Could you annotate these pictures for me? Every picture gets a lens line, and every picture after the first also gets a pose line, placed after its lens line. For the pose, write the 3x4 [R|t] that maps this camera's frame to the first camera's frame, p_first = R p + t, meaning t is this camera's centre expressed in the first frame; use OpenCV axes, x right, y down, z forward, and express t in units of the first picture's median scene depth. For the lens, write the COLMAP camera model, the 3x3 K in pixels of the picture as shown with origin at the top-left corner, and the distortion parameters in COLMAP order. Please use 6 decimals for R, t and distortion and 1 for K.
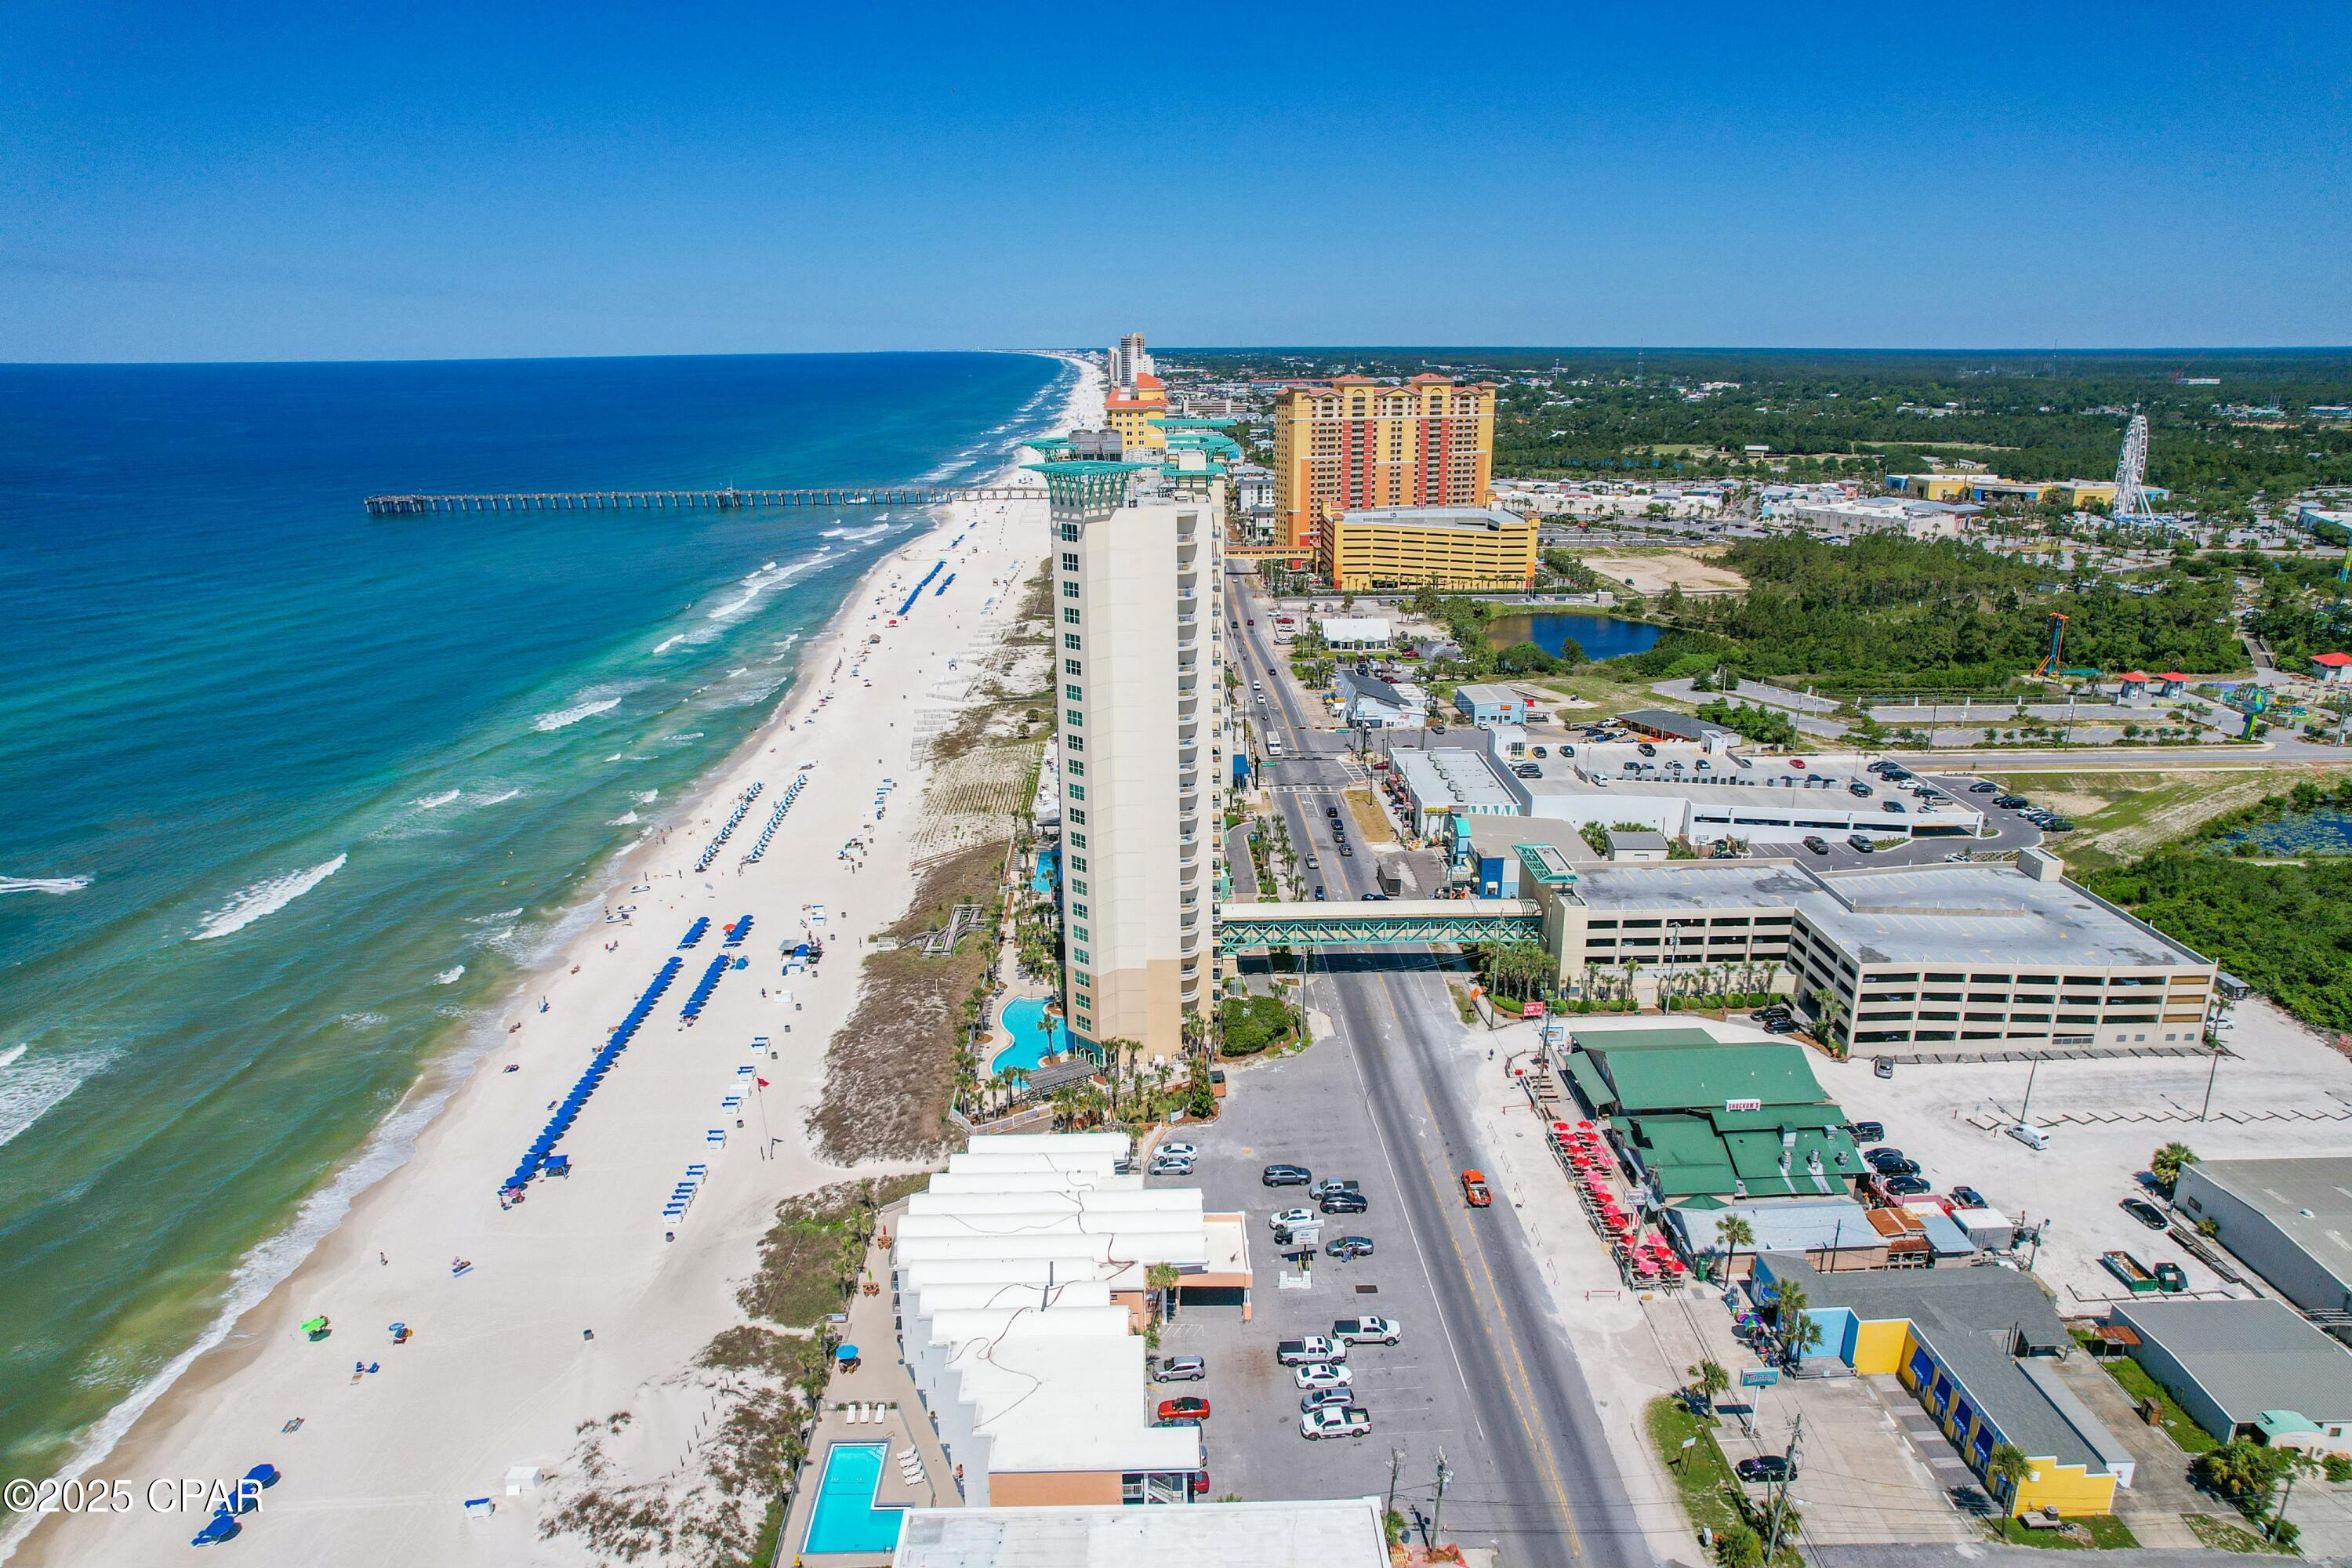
lens RADIAL K [[1517.1, 0, 1196.3], [0, 1517.1, 813.6], [0, 0, 1]] dist [-0.083797, 0.083604]
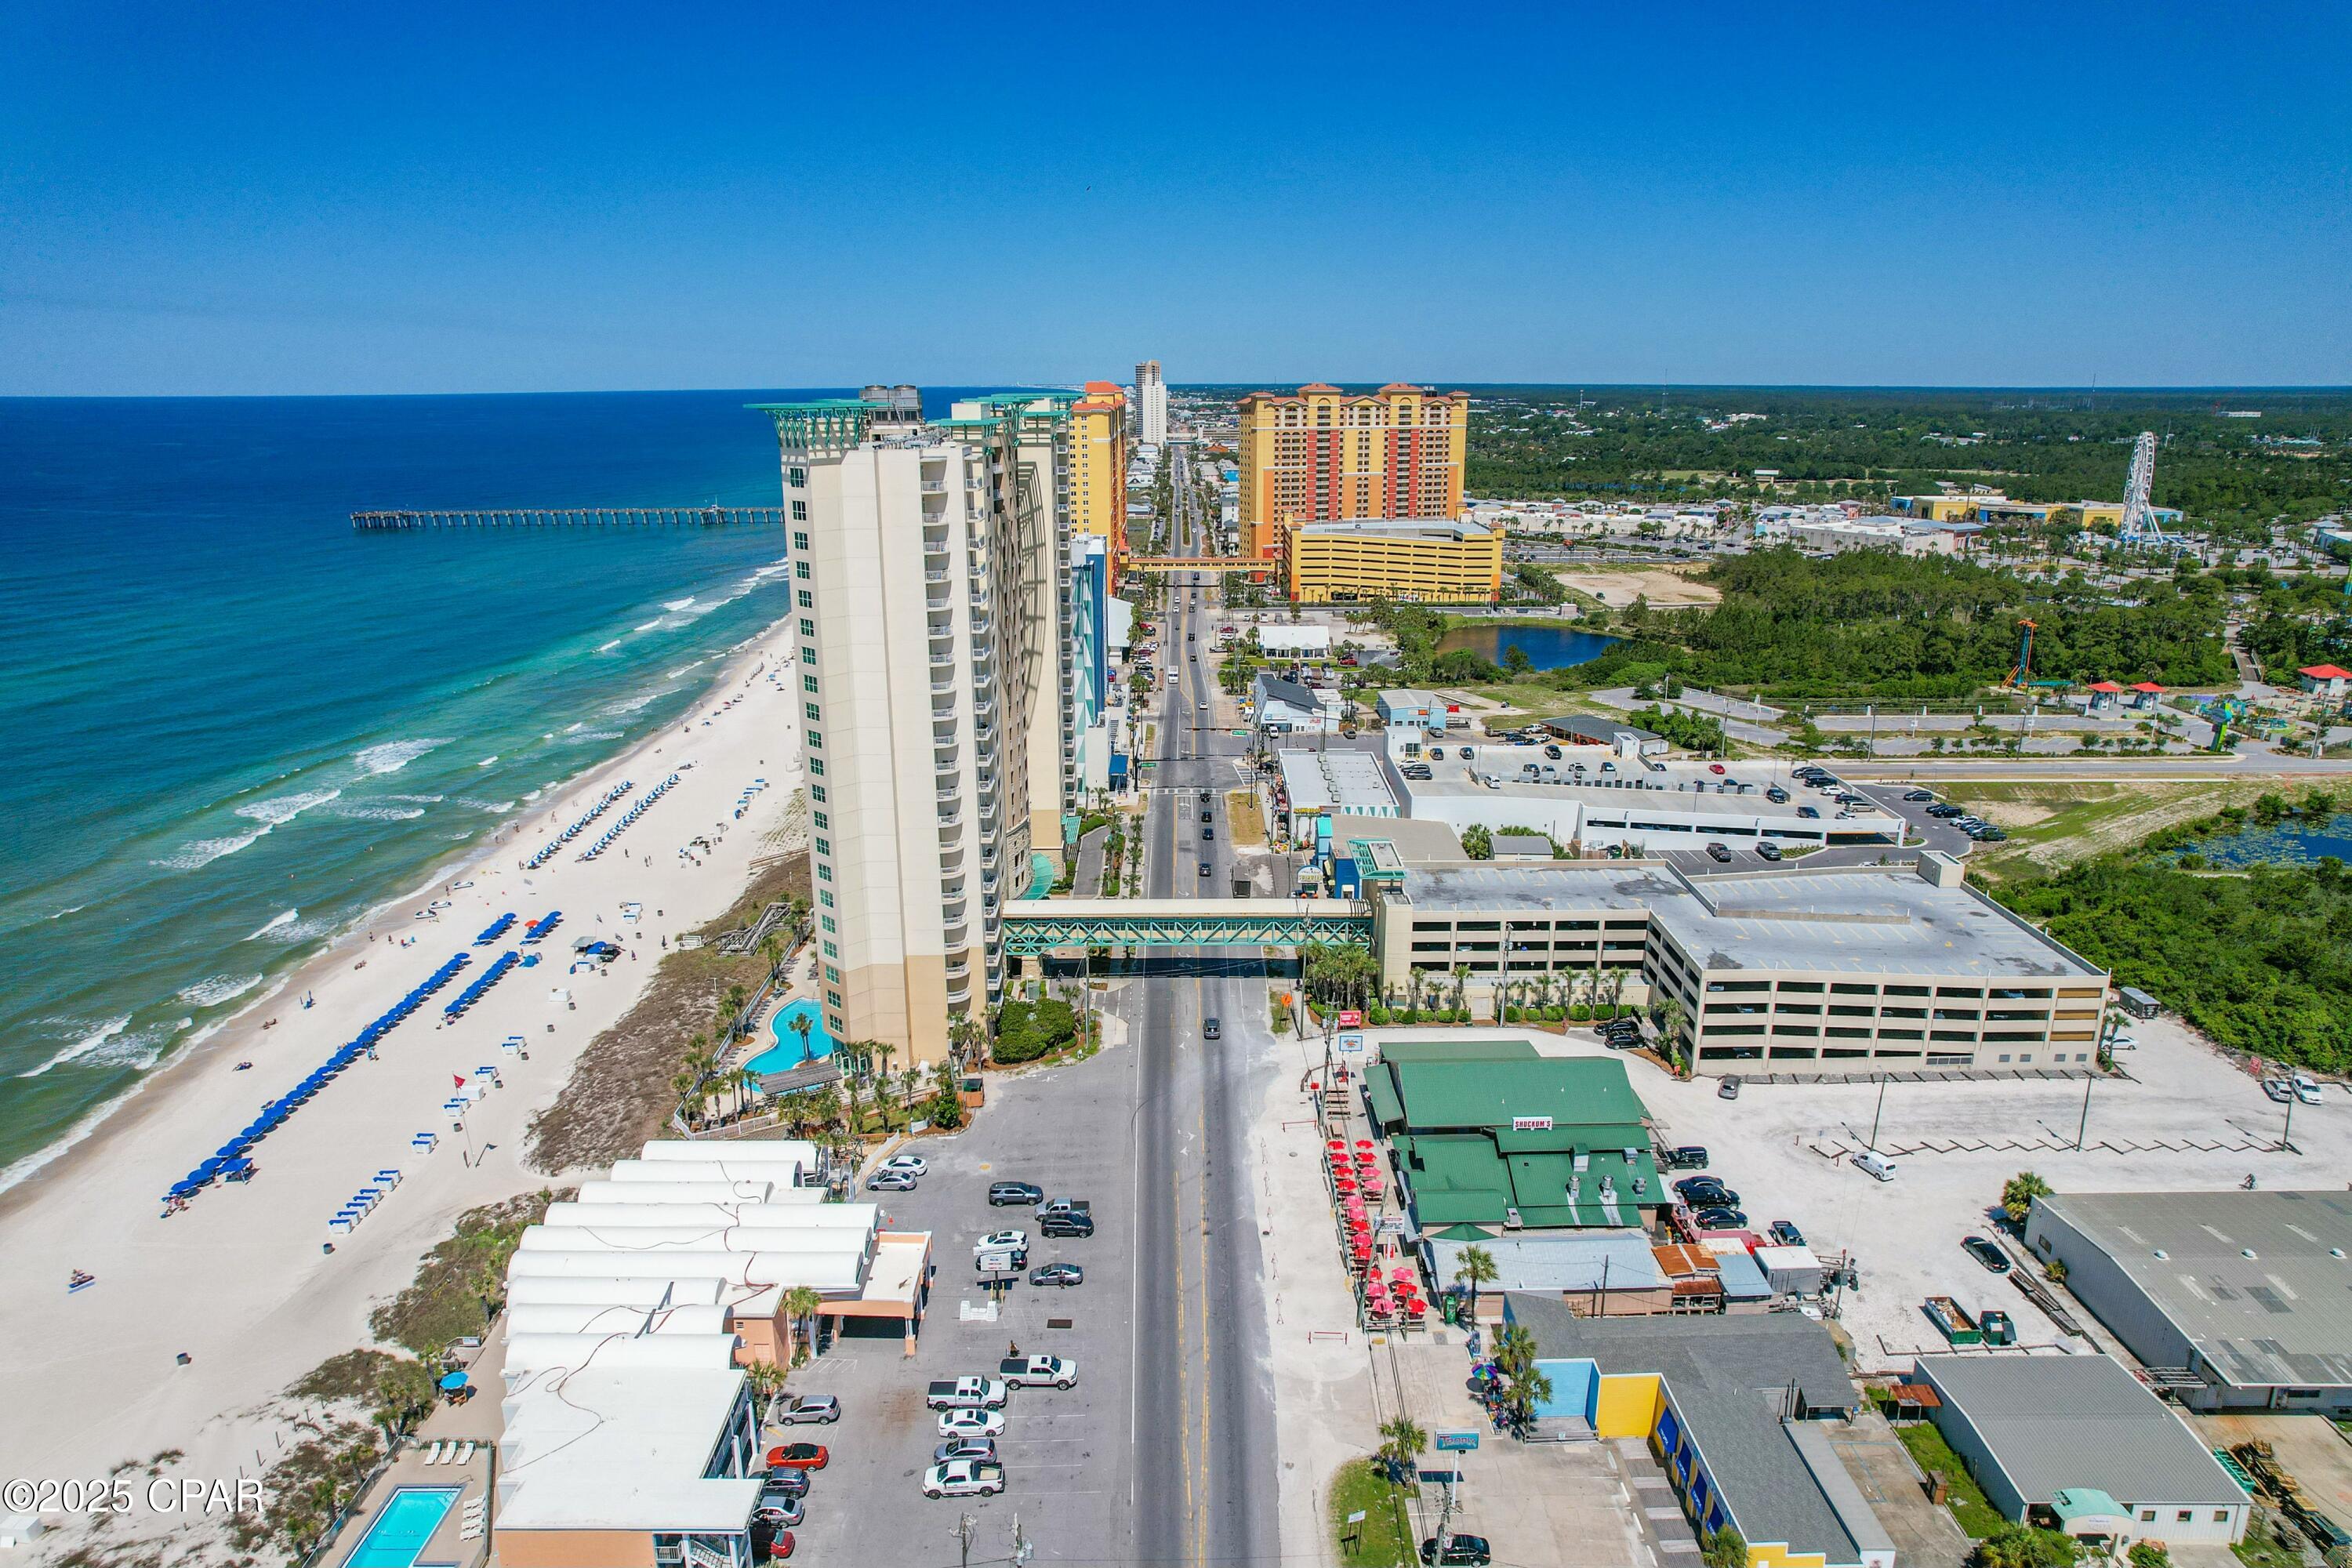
lens RADIAL K [[1517.1, 0, 1196.3], [0, 1517.1, 813.6], [0, 0, 1]] dist [-0.083797, 0.083604]
pose [[0.999640, 0.009773, -0.024994, 0.150000], [-0.010349, 0.999681, -0.023020, 0.028524], [0.024761, 0.023271, 0.999423, 0.089114]]
